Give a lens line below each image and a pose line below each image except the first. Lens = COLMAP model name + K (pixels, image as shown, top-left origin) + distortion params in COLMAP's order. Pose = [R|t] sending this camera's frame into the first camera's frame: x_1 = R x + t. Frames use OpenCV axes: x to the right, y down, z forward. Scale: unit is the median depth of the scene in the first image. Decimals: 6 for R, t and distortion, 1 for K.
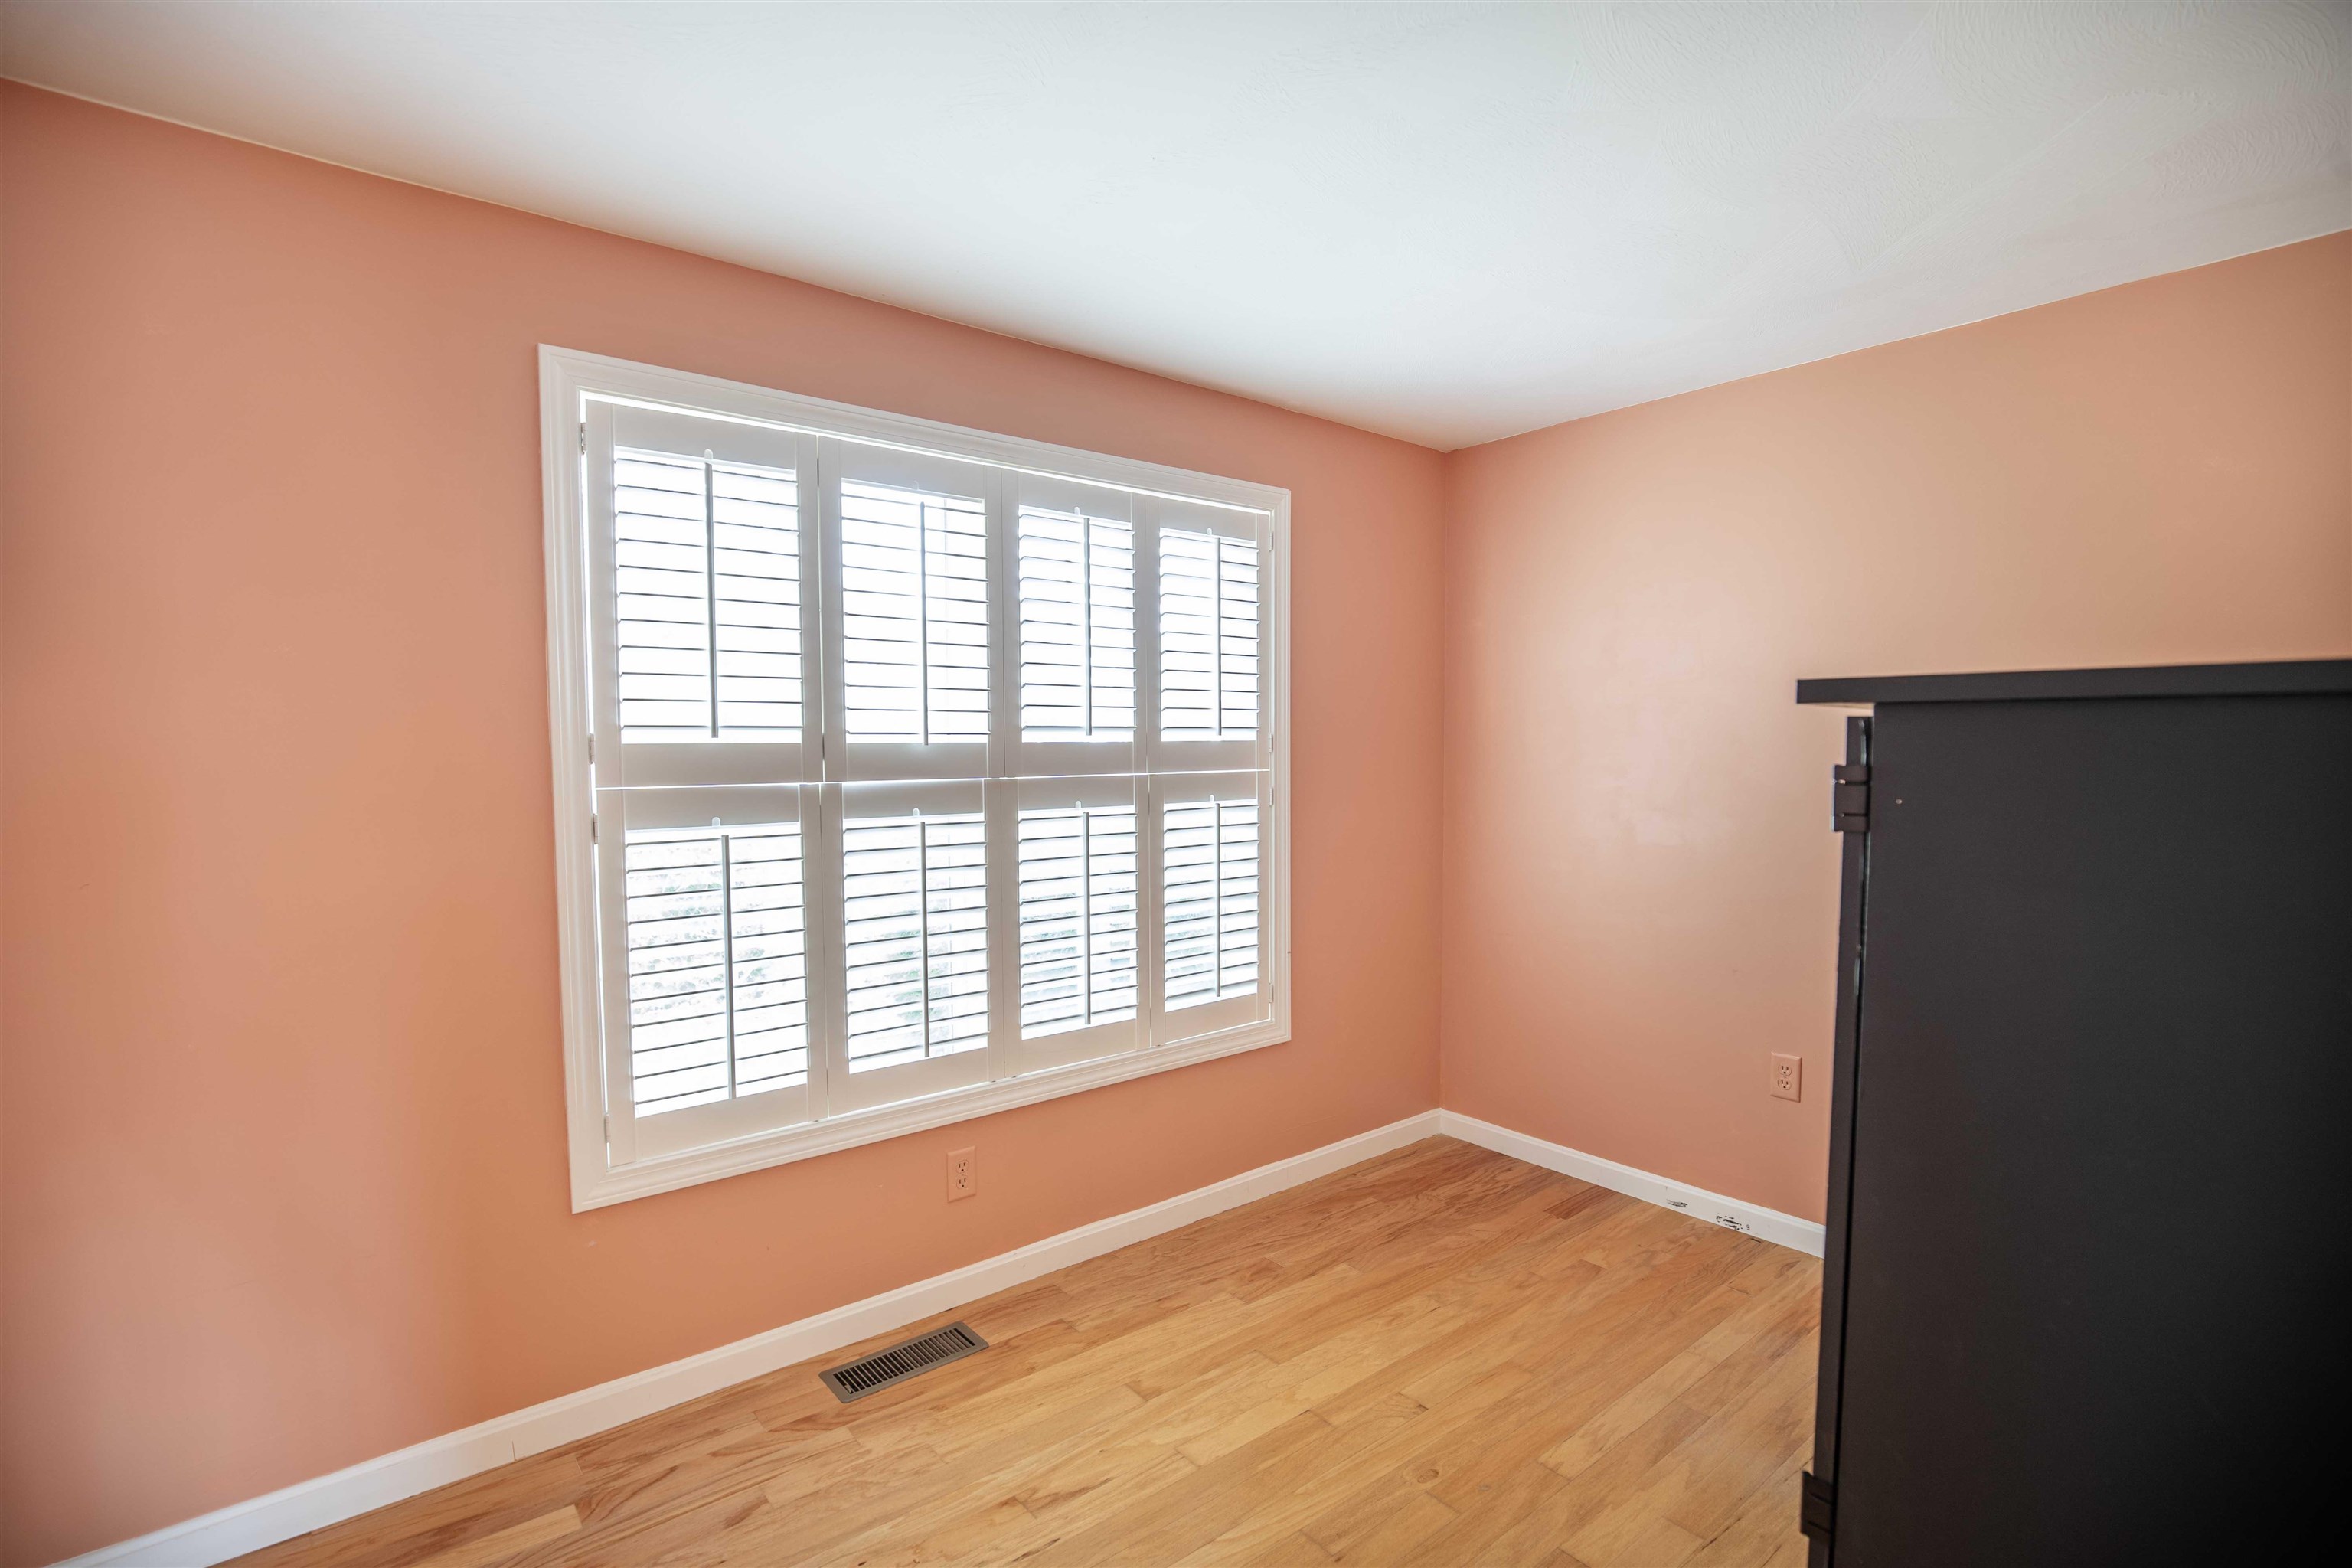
lens RADIAL K [[1092.3, 0, 1153.0], [0, 1092.3, 800.4], [0, 0, 1]] dist [-0.035300, 0.003027]
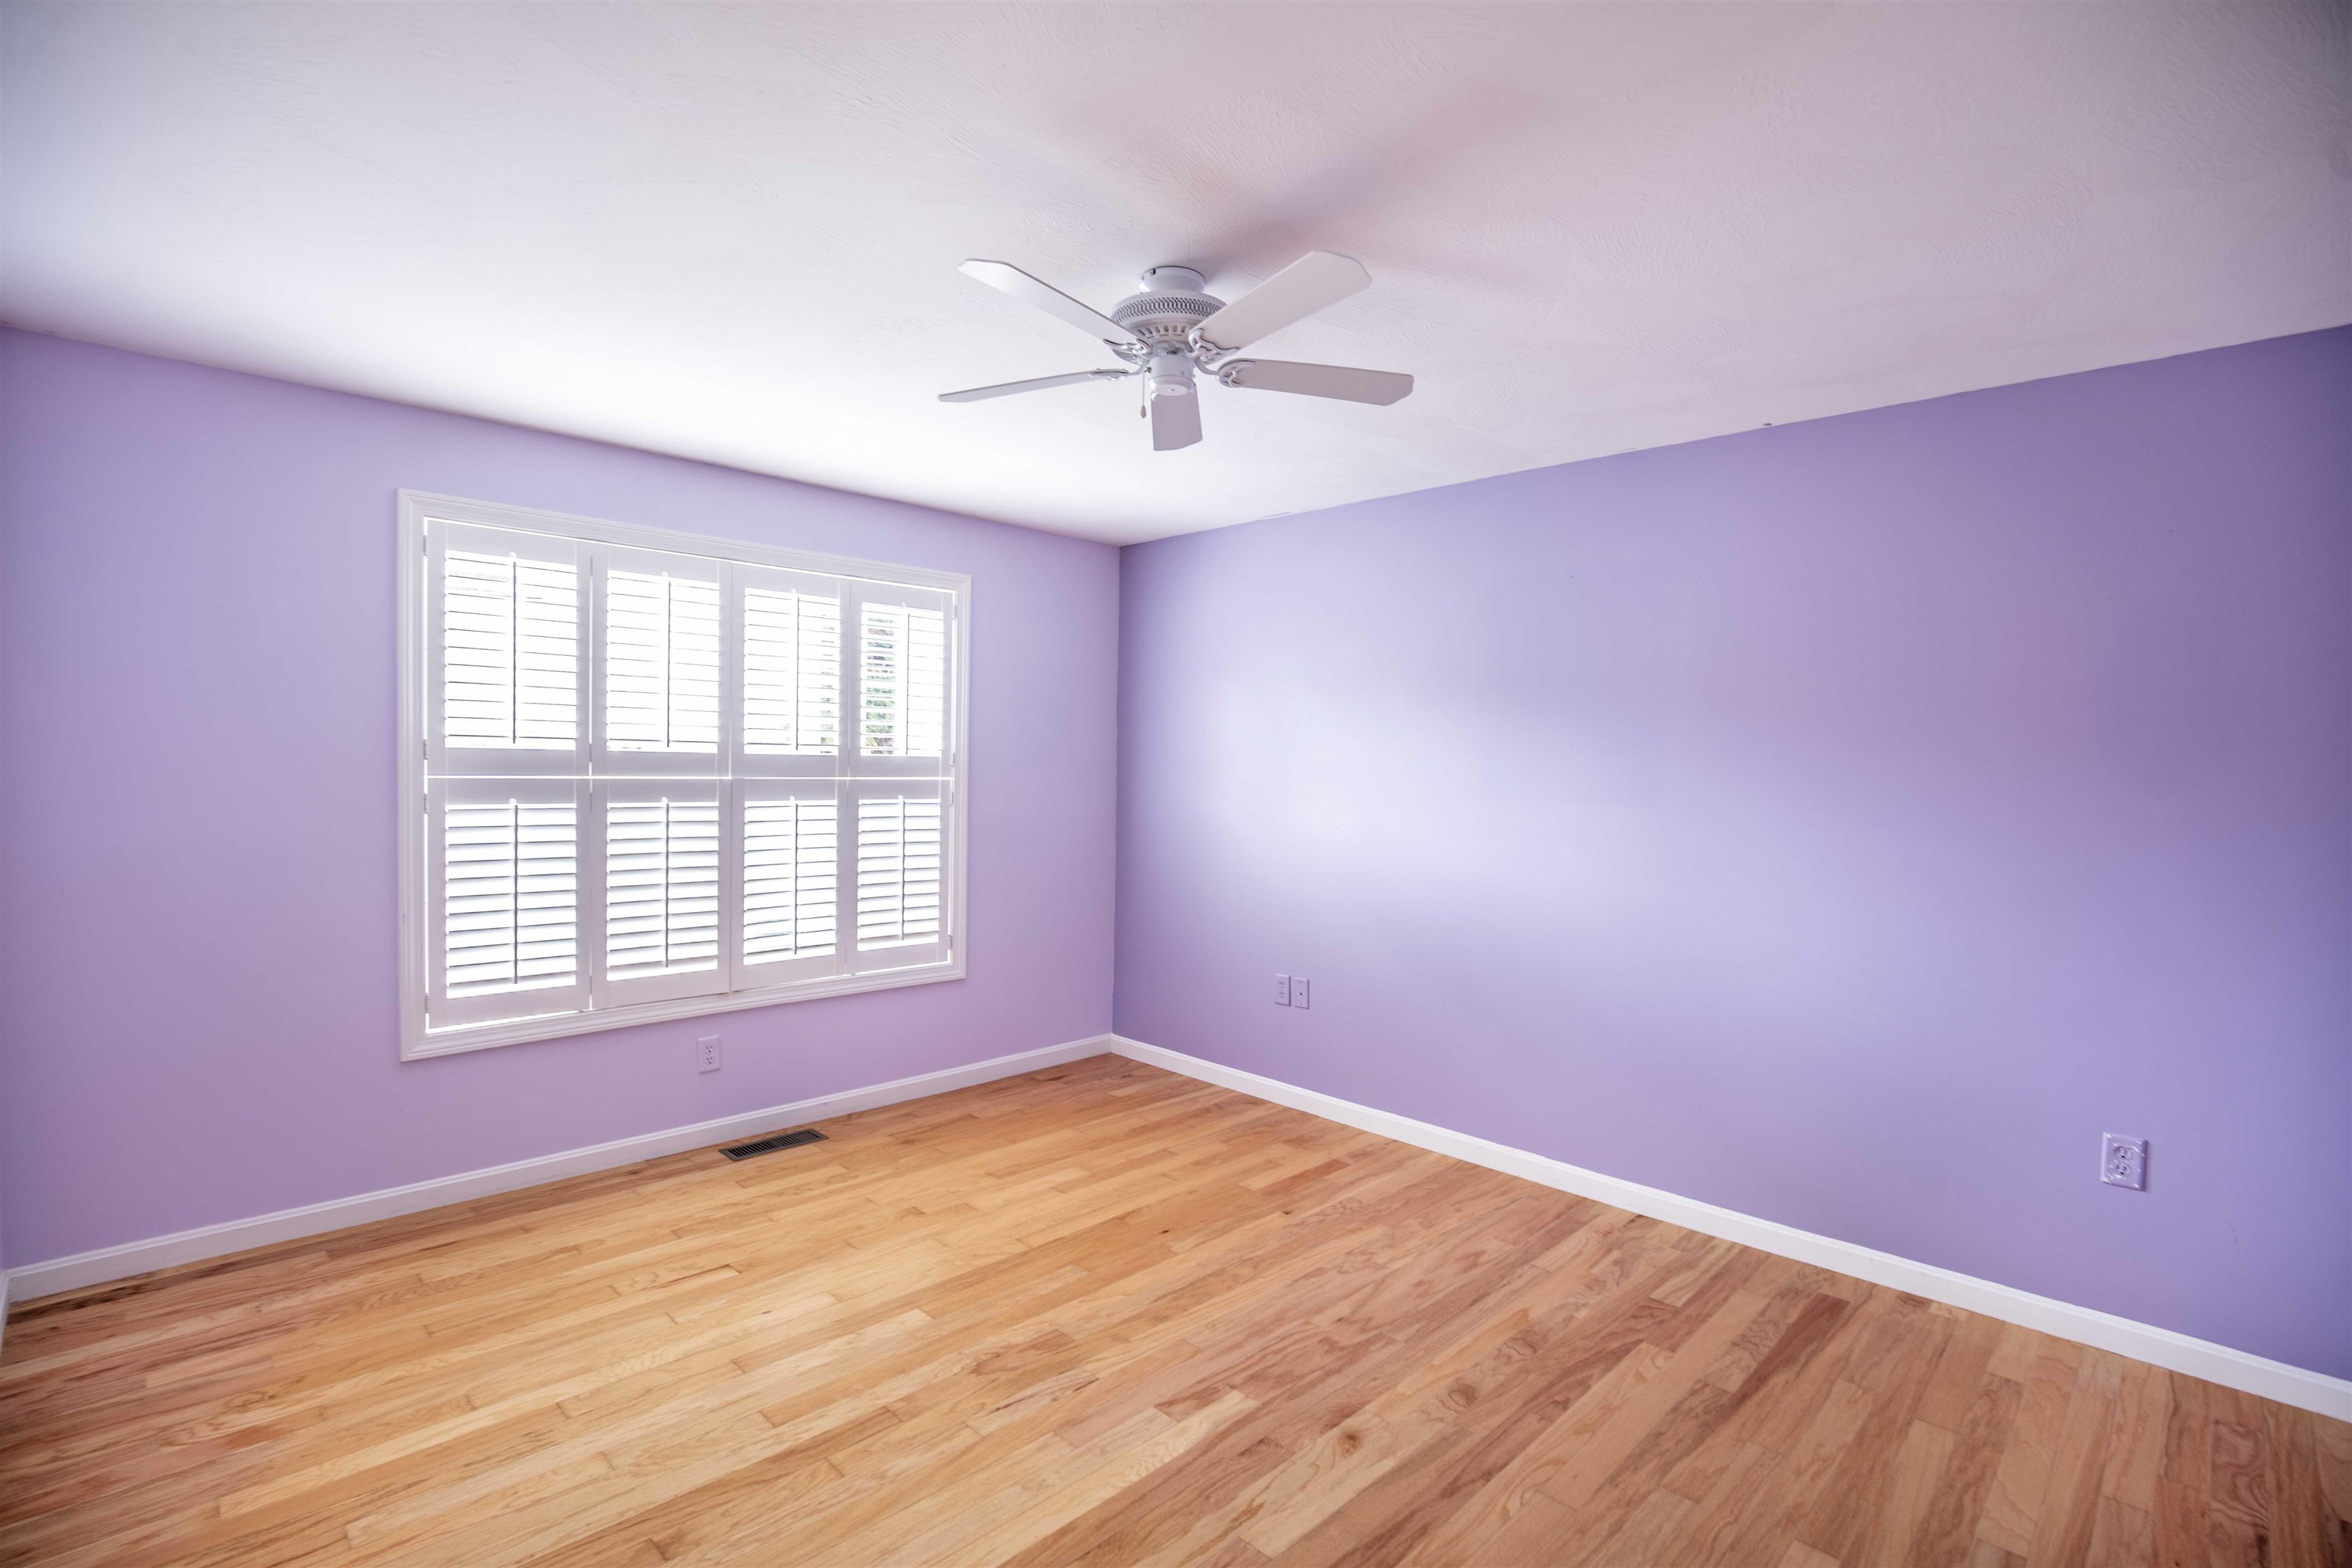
lens RADIAL K [[1092.3, 0, 1169.4], [0, 1092.3, 793.7], [0, 0, 1]] dist [-0.035300, 0.003027]
pose [[0.992751, 0.021221, 0.118300, 0.254957], [-0.018369, 0.999515, -0.025149, 0.024743], [-0.118776, 0.022794, 0.992659, -0.460520]]
